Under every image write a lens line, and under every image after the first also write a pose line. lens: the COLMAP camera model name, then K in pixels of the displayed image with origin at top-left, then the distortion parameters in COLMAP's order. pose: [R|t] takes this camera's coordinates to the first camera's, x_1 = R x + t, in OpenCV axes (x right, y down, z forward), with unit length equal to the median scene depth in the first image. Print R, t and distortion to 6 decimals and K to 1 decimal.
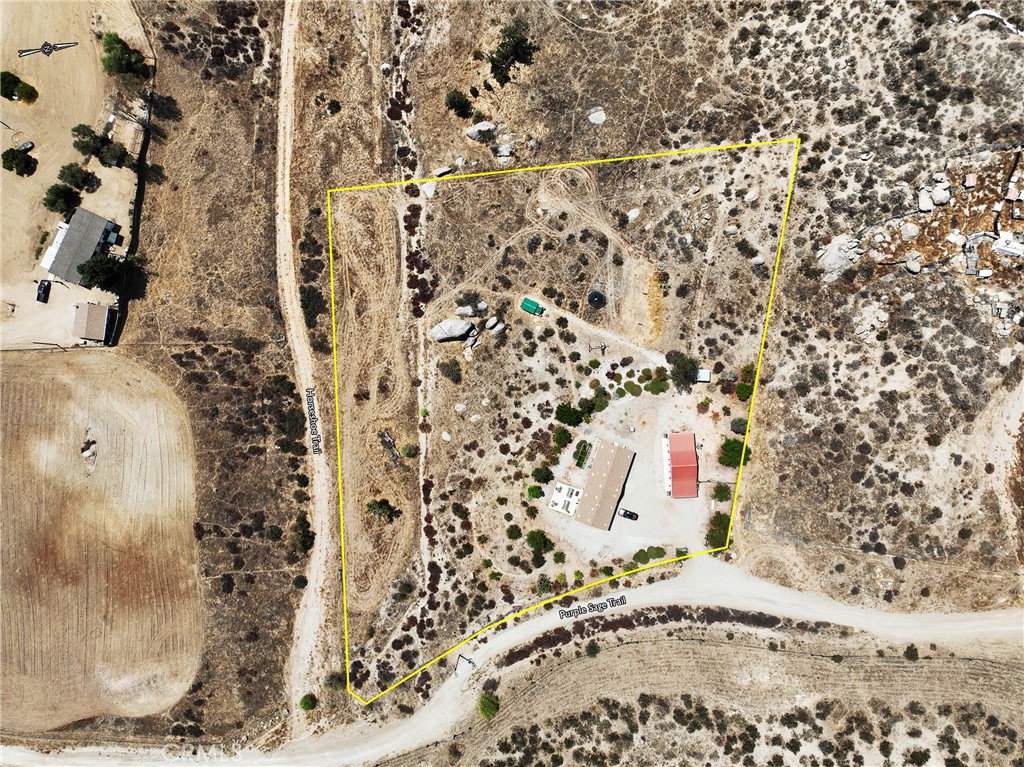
lens RADIAL K [[717.8, 0, 512.7], [0, 717.8, 384.0], [0, 0, 1]] dist [-0.006024, 0.024498]
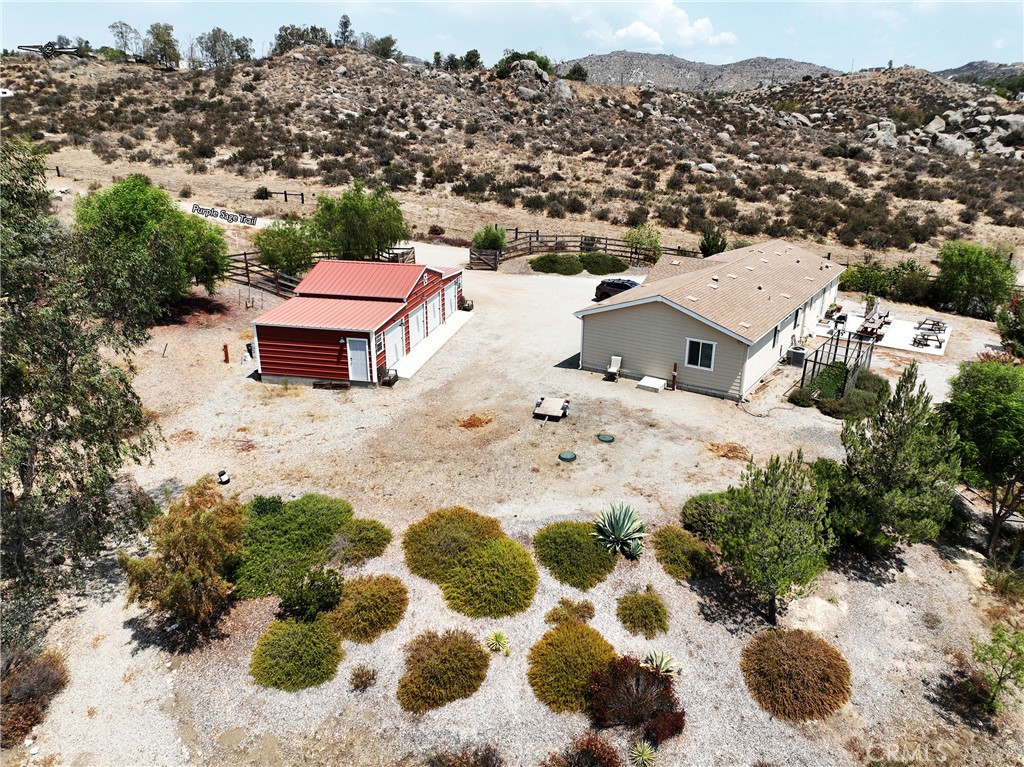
lens RADIAL K [[717.8, 0, 512.7], [0, 717.8, 384.0], [0, 0, 1]] dist [-0.006024, 0.024498]
pose [[-0.967385, -0.083359, 0.239200, 0.133210], [0.253296, -0.328241, 0.910000, -0.092713], [0.002658, 0.940909, 0.338650, 0.926625]]
